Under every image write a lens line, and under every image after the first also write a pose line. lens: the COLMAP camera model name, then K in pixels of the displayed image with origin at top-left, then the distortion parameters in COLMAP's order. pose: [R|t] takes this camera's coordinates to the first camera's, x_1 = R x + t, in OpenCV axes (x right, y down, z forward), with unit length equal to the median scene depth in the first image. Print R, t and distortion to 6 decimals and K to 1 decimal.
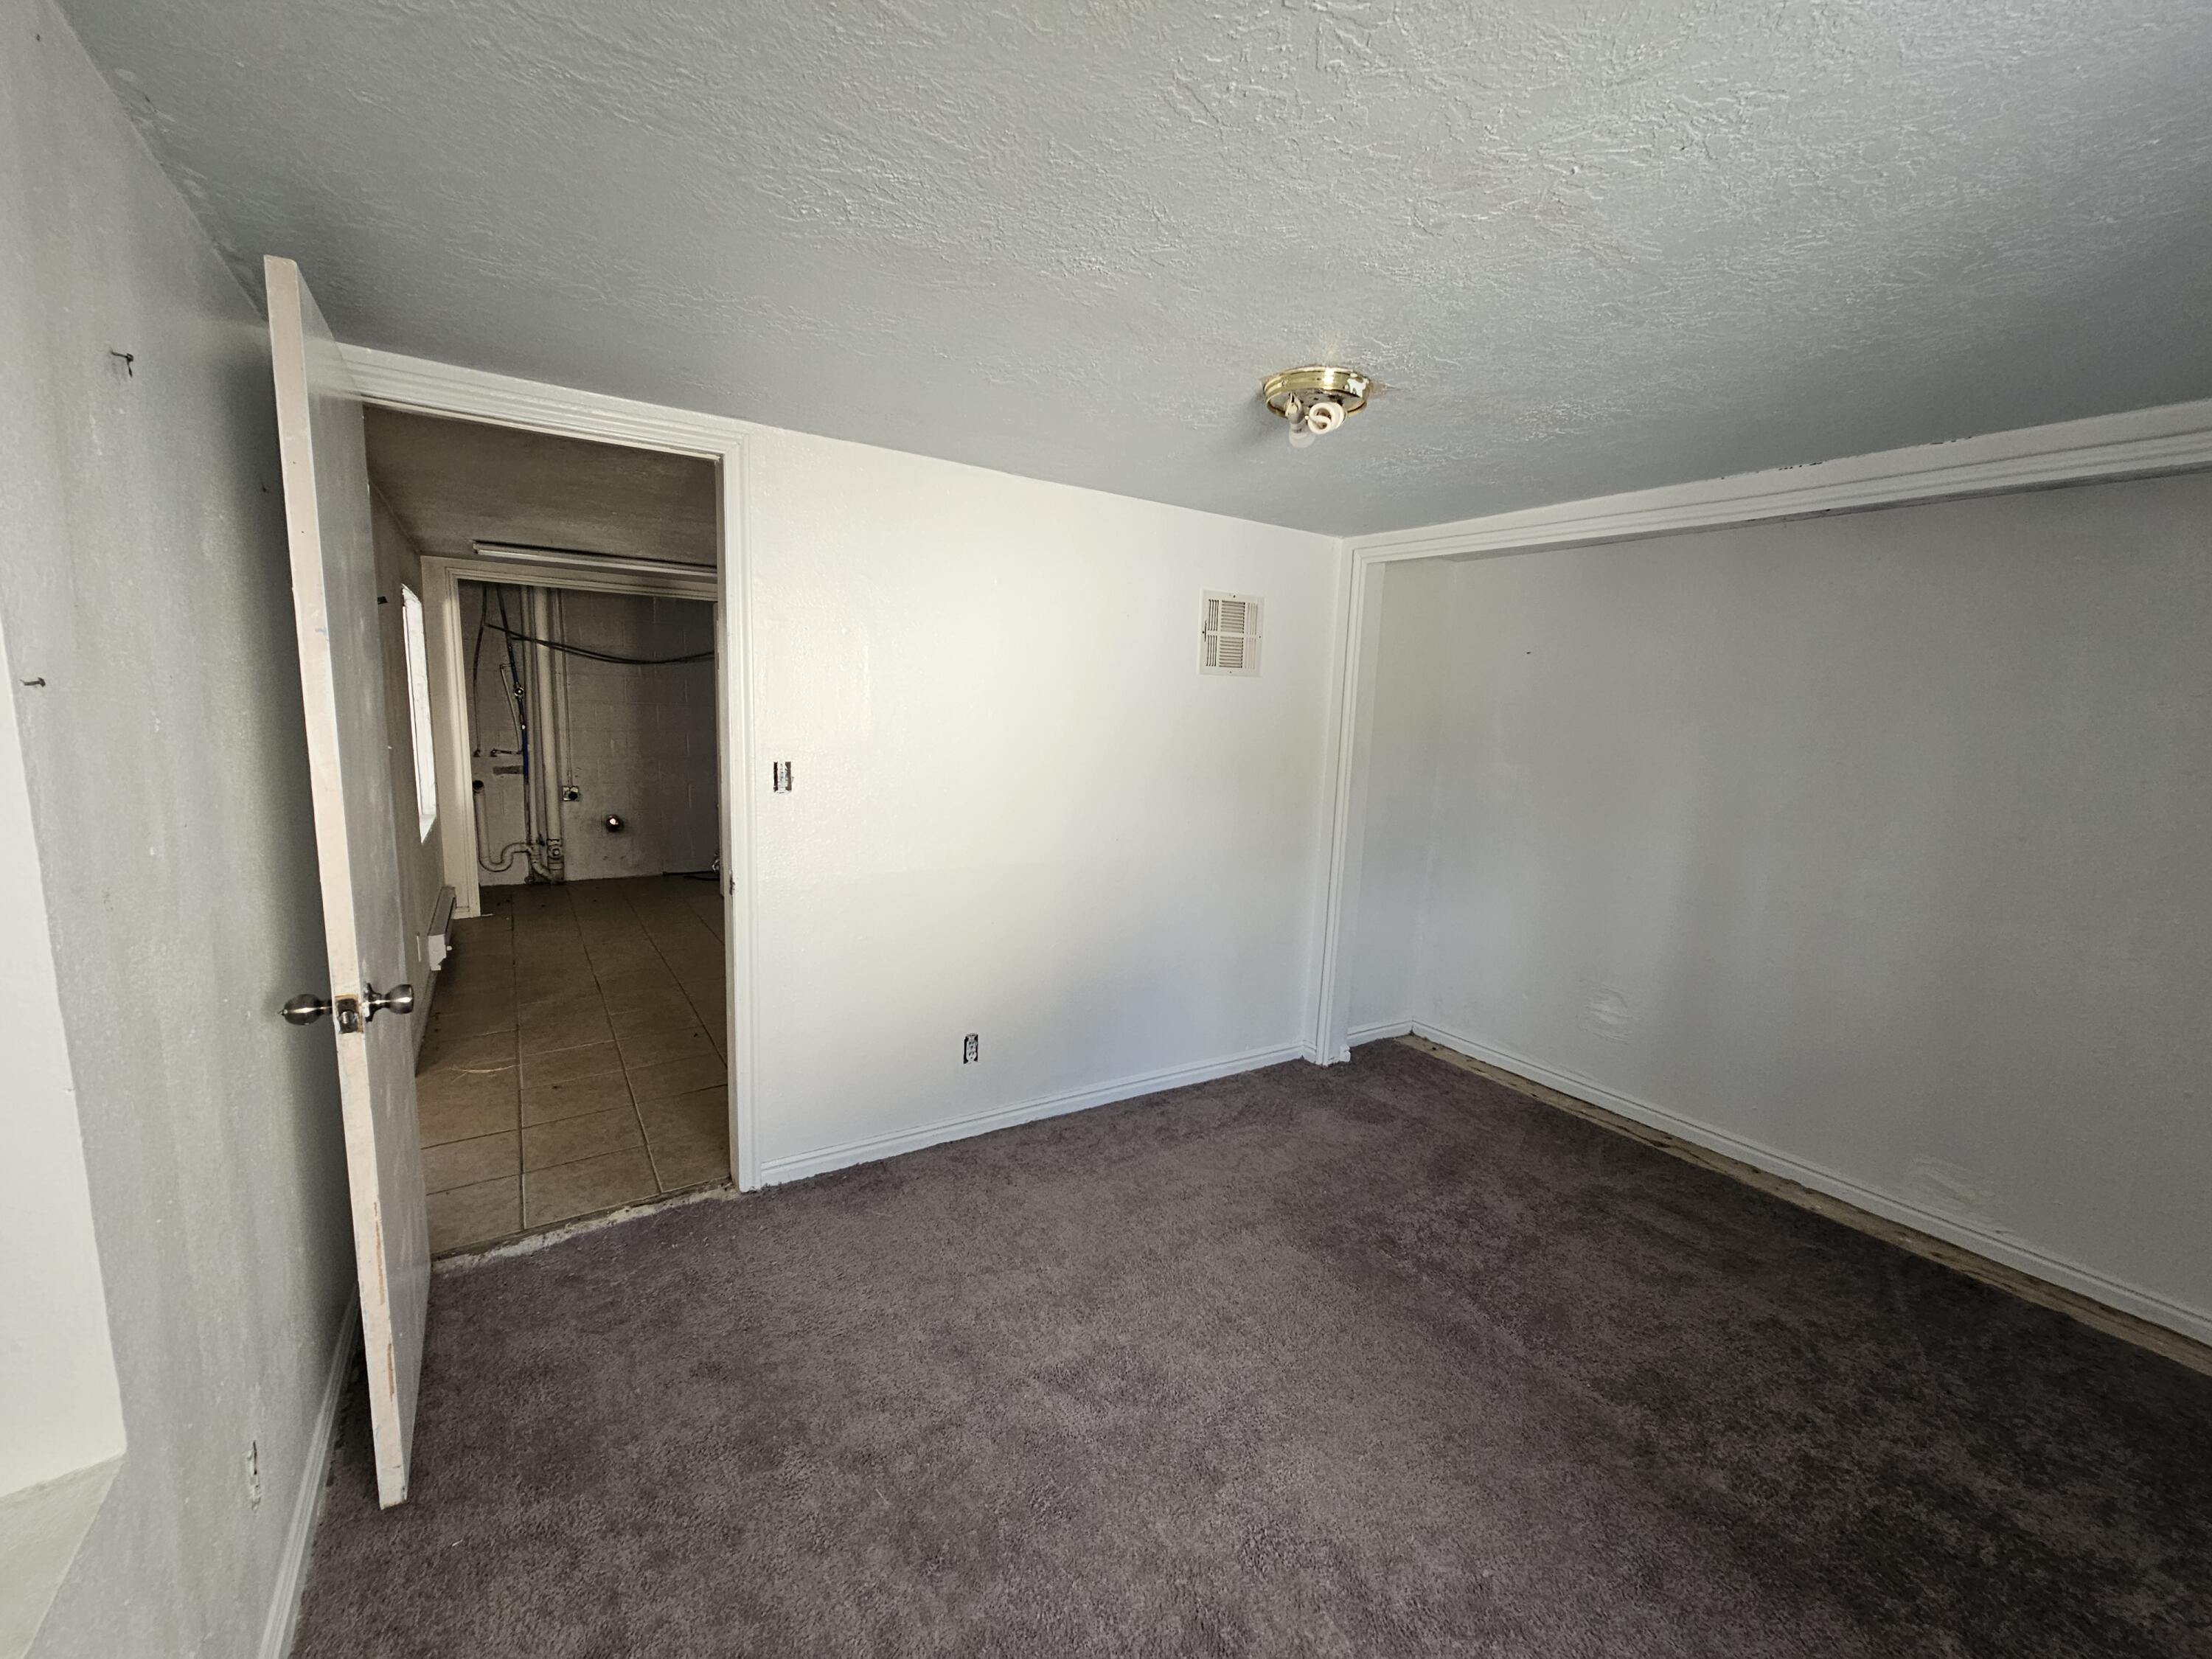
lens RADIAL K [[908.5, 0, 1111.3], [0, 908.5, 835.8], [0, 0, 1]] dist [0.003088, -0.000954]
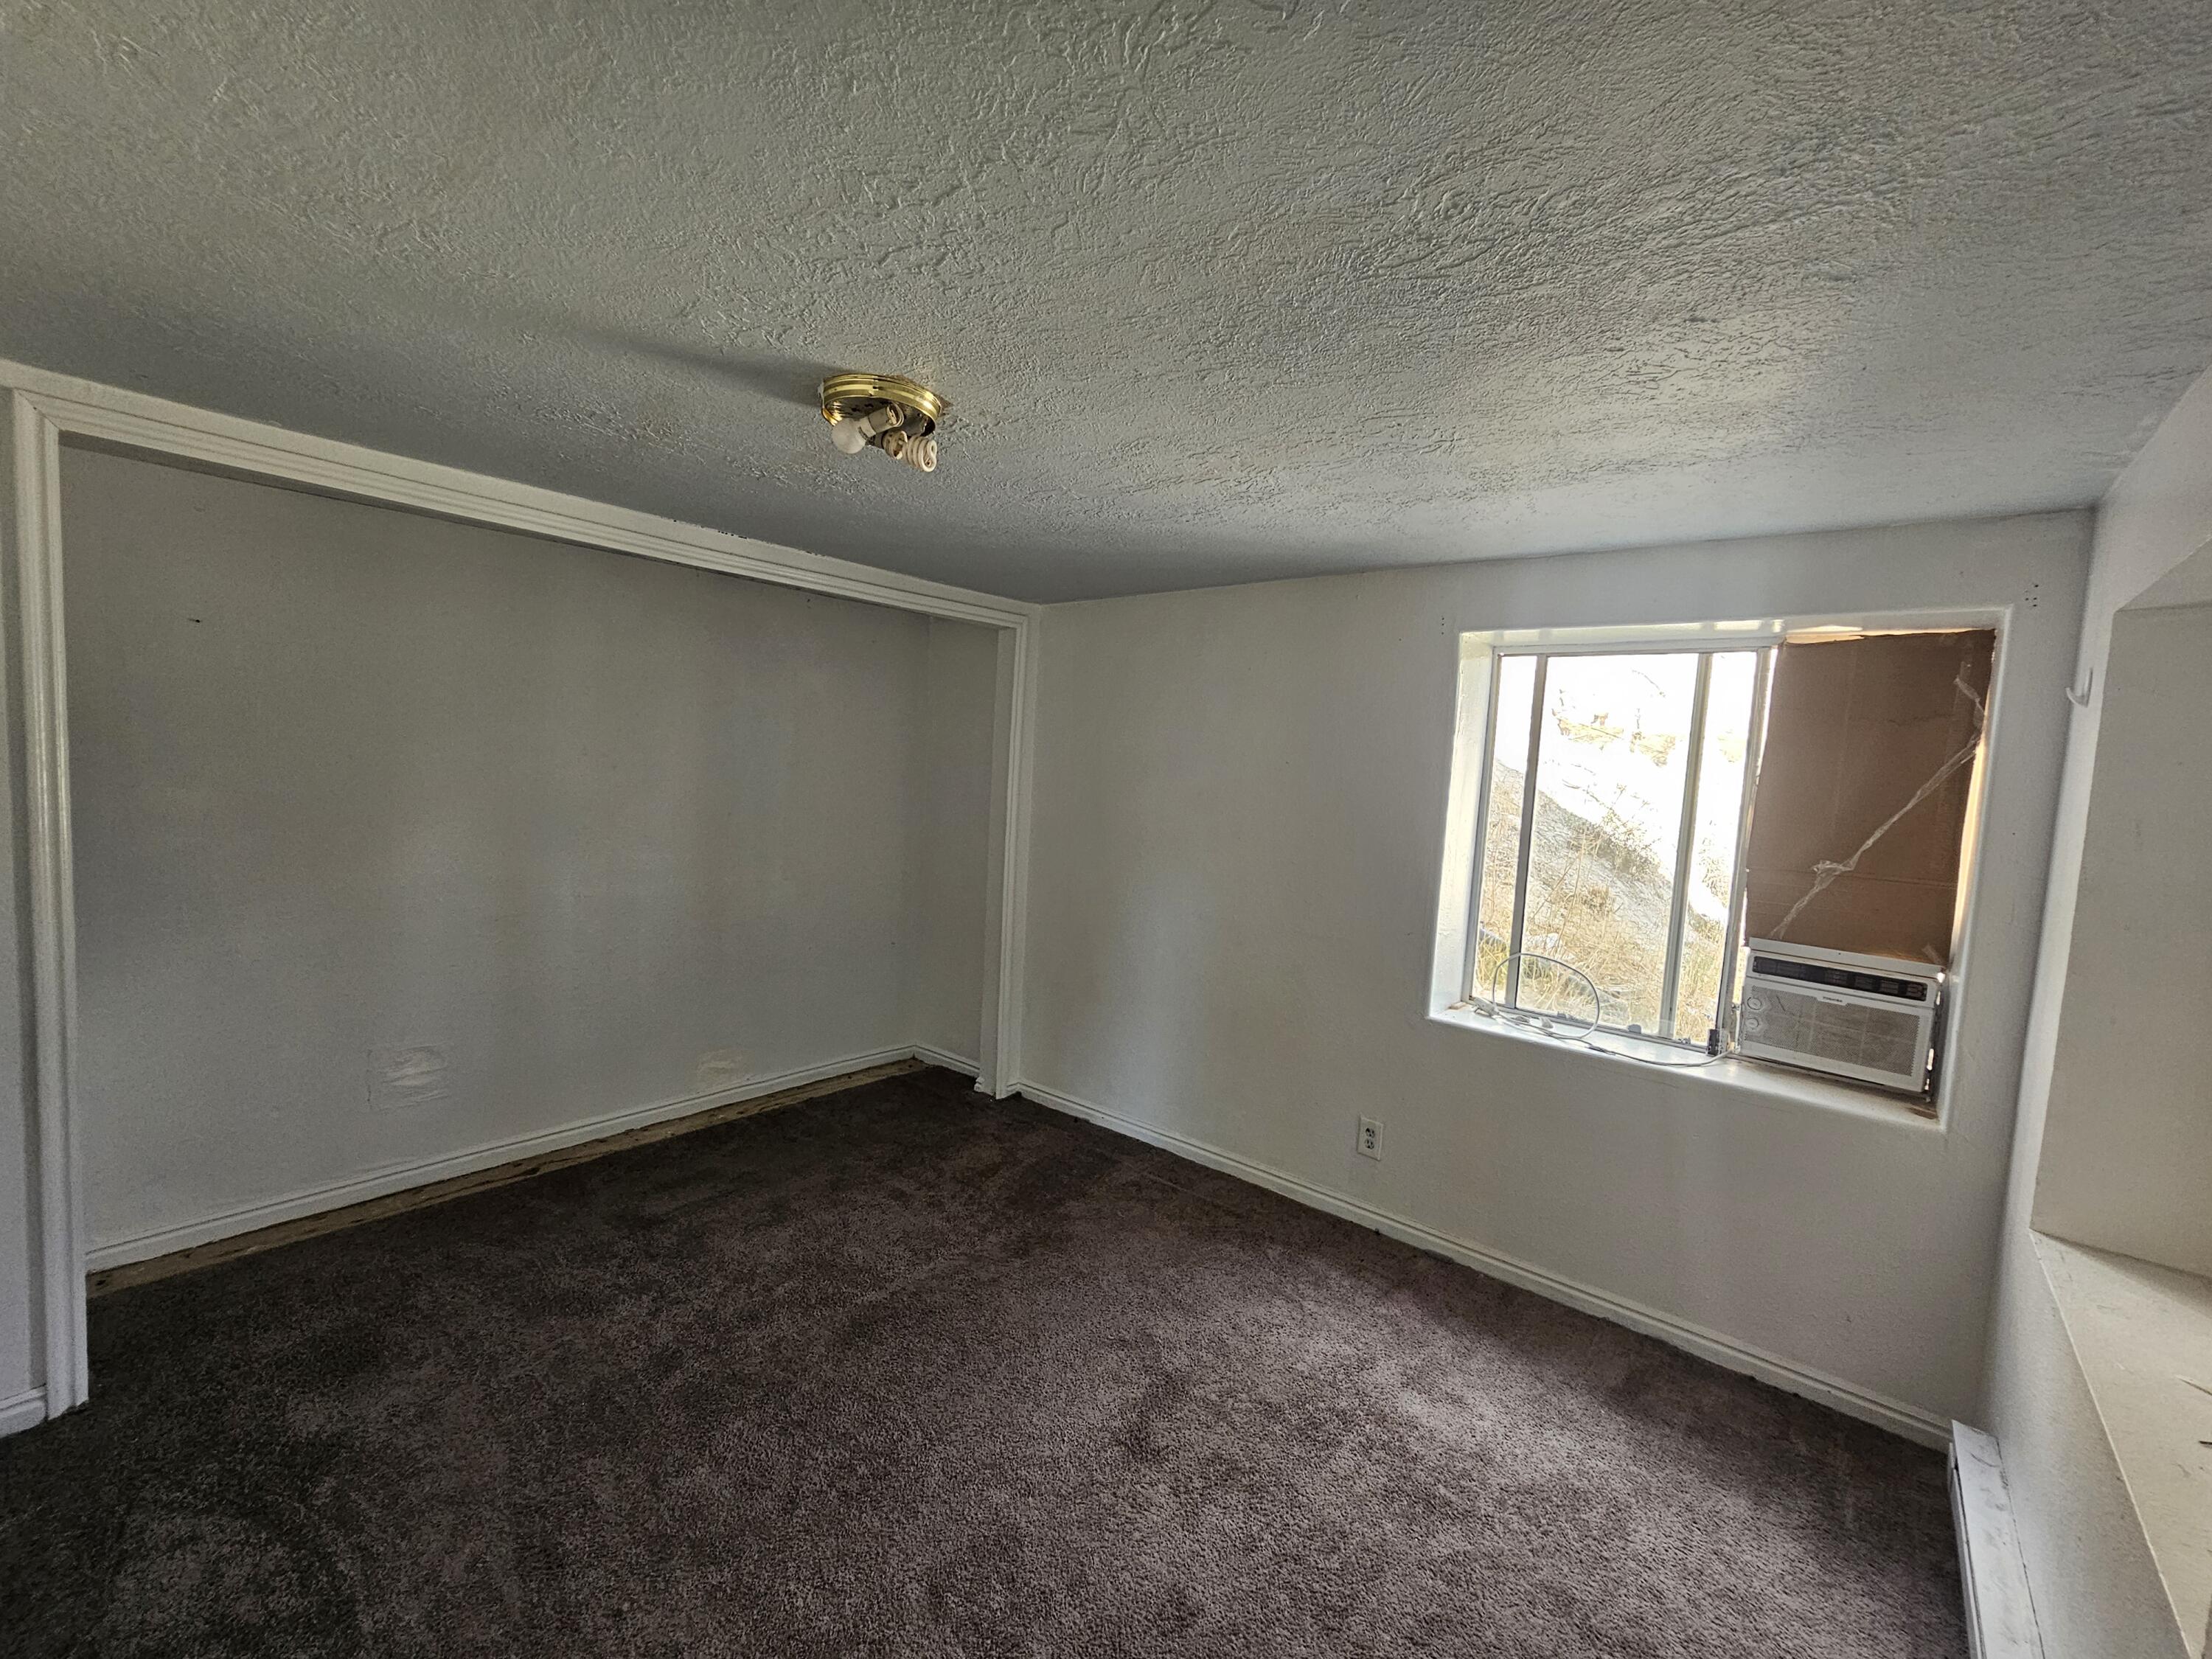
lens RADIAL K [[908.5, 0, 1113.7], [0, 908.5, 838.8], [0, 0, 1]] dist [0.003088, -0.000954]
pose [[-0.289246, -0.135177, 0.947662, -0.488561], [0.072358, 0.984059, 0.162455, -0.131458], [-0.954516, 0.115561, -0.274854, 0.711628]]
